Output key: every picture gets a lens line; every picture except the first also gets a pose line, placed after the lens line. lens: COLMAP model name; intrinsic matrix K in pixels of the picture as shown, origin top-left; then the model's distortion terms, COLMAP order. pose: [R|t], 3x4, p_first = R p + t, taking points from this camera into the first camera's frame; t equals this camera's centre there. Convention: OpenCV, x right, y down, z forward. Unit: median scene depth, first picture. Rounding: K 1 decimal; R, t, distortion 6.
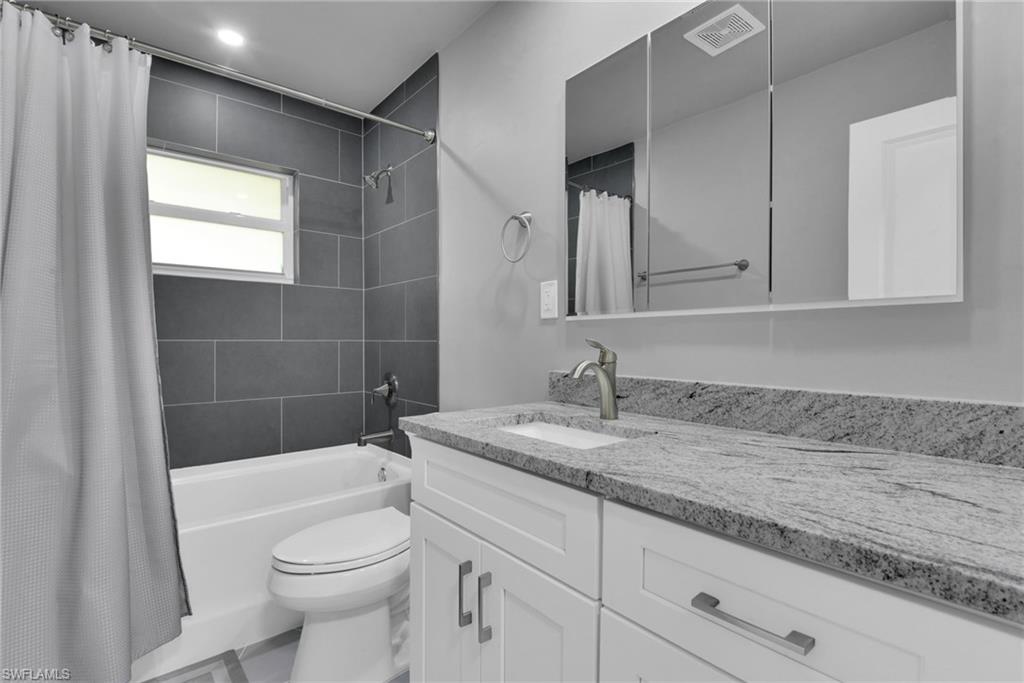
lens RADIAL K [[467.7, 0, 512.0], [0, 467.7, 341.5], [0, 0, 1]] dist [-0.004175, -0.014715]
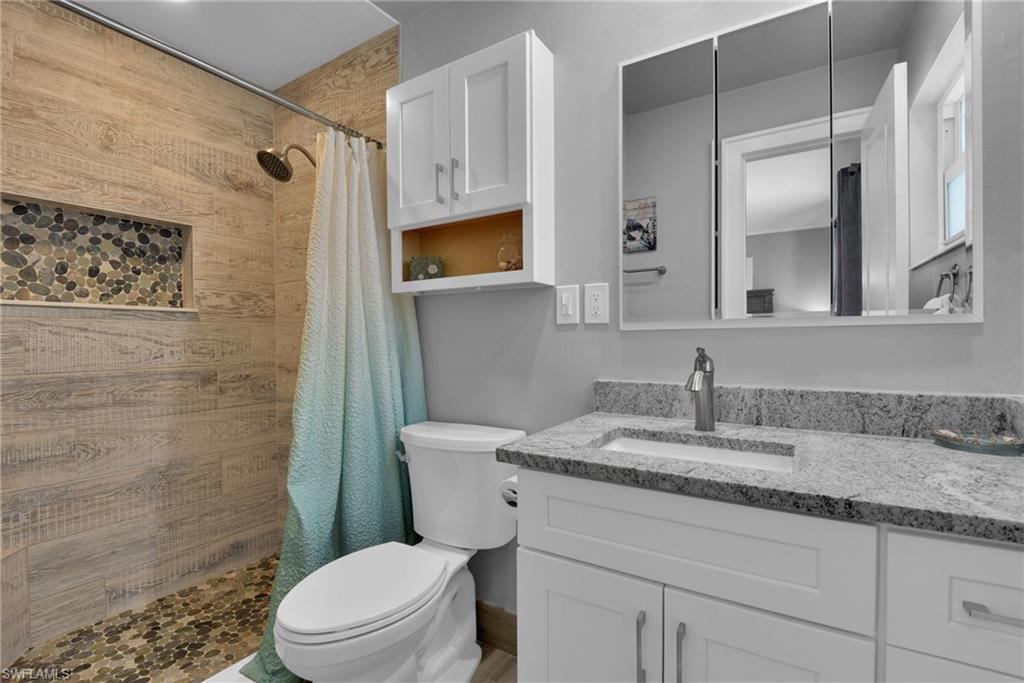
lens RADIAL K [[463.9, 0, 512.0], [0, 463.9, 341.5], [0, 0, 1]] dist [-0.020204, -0.000161]
pose [[0.957774, -0.016247, 0.287063, -0.440374], [0.017698, 0.999840, -0.002458, -0.021491], [-0.286977, 0.007435, 0.957909, 0.205741]]
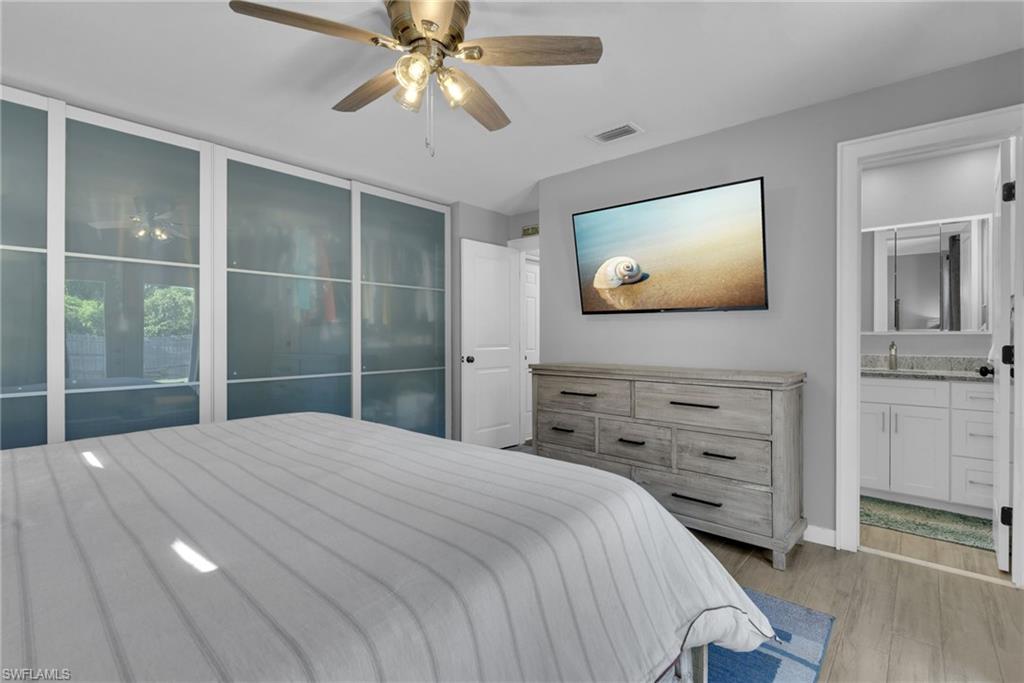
lens RADIAL K [[467.7, 0, 512.0], [0, 467.7, 341.5], [0, 0, 1]] dist [-0.004175, -0.014715]
pose [[0.992010, 0.002137, 0.126138, -2.290658], [0.000418, 0.999795, -0.020226, 0.042807], [-0.126156, 0.020117, 0.991806, -1.371105]]
